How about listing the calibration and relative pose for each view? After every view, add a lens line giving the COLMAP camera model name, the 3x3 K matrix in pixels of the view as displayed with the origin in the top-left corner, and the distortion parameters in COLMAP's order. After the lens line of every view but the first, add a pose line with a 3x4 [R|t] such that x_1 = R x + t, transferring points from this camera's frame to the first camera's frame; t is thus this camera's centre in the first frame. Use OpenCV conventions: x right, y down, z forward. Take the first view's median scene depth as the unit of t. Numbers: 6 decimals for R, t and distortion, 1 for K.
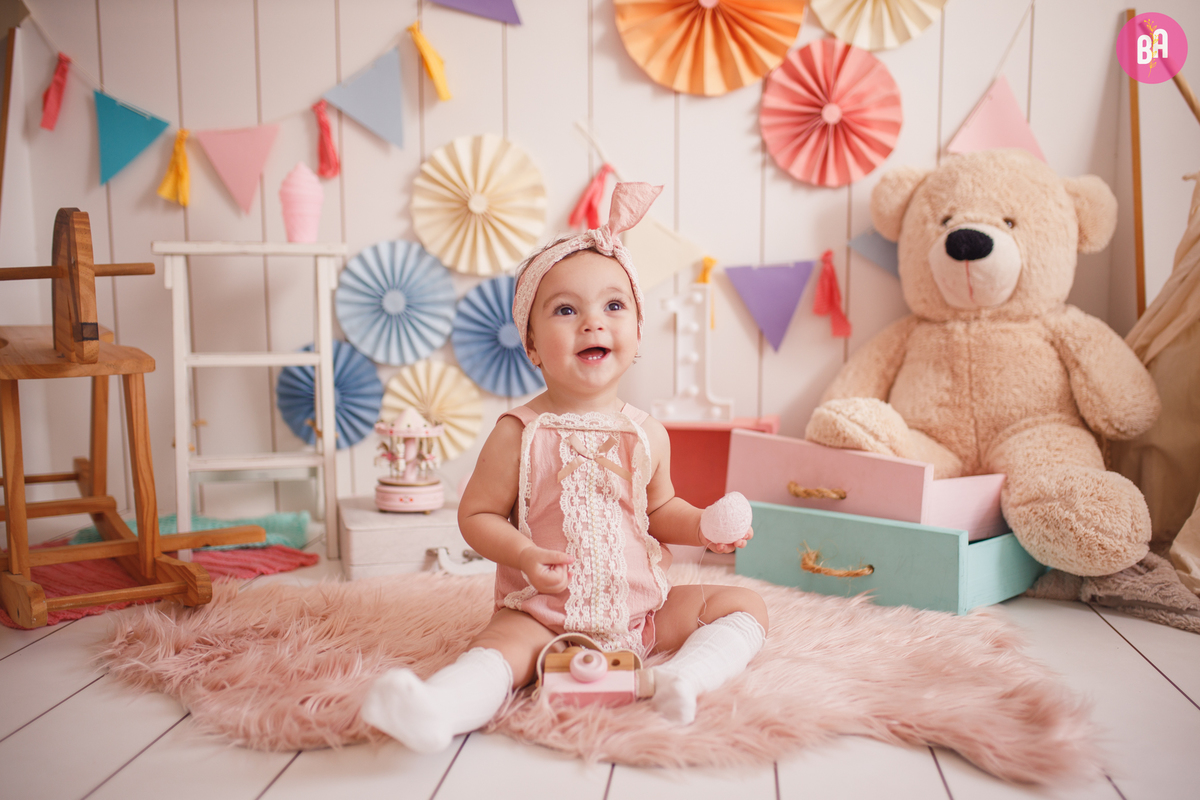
lens RADIAL K [[1191.7, 0, 598.9], [0, 1191.7, 404.8], [0, 0, 1]] dist [-0.058268, 0.048985]
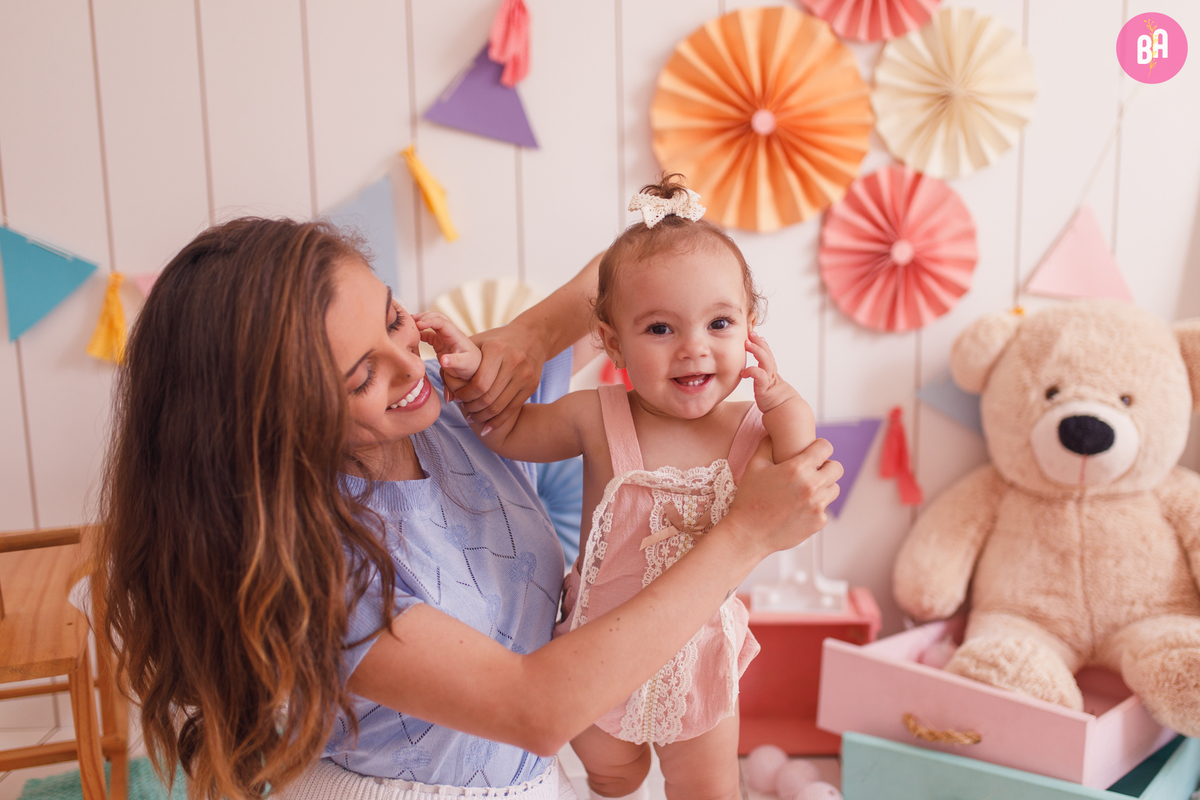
lens RADIAL K [[1200.1, 0, 628.4], [0, 1200.1, 398.4], [0, 0, 1]] dist [-0.001490, 0.012557]
pose [[0.989910, -0.037546, 0.136632, -0.128489], [0.033392, 0.998911, 0.032573, -0.172599], [-0.137706, -0.027682, 0.990086, 0.145997]]
